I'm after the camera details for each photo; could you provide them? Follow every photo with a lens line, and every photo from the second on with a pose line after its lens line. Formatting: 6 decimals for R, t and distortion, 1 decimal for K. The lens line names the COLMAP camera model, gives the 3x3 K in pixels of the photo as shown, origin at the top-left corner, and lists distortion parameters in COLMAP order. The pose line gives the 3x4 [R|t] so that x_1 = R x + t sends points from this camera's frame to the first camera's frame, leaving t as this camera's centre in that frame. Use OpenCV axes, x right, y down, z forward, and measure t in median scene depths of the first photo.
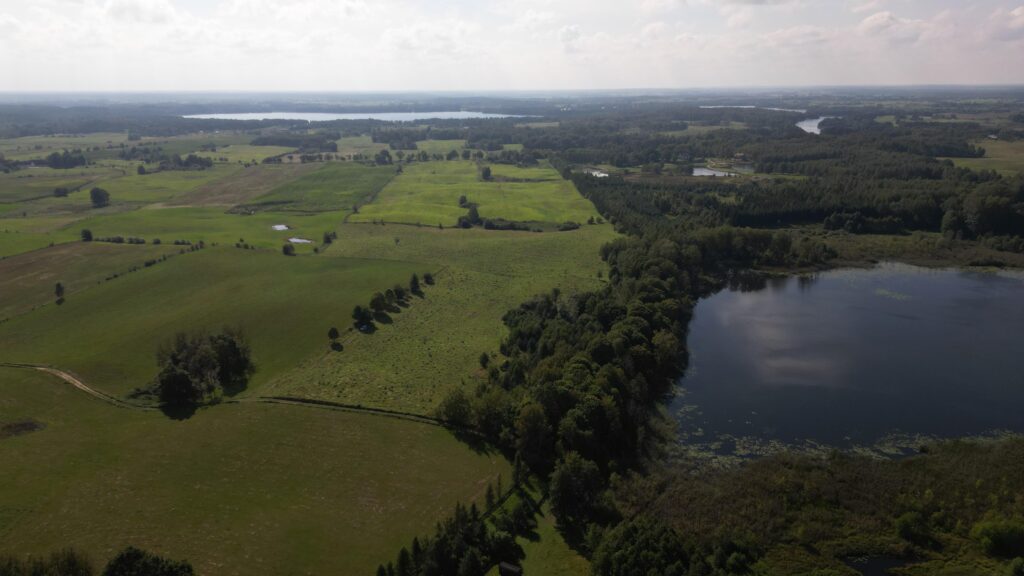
lens RADIAL K [[718.2, 0, 507.4], [0, 718.2, 288.5], [0, 0, 1]] dist [0.079583, -0.075236]
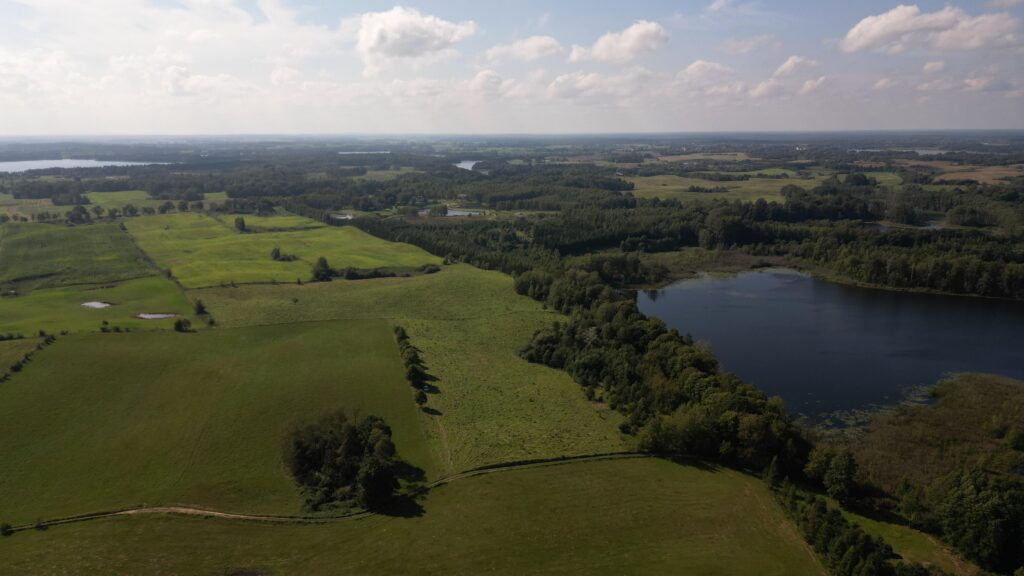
lens RADIAL K [[718.2, 0, 510.5], [0, 718.2, 296.6], [0, 0, 1]] dist [0.079583, -0.075236]
pose [[0.861462, -0.113282, 0.495026, -0.285573], [0.137783, 0.990375, -0.013138, -0.017898], [-0.488773, 0.079524, 0.868779, 0.074694]]
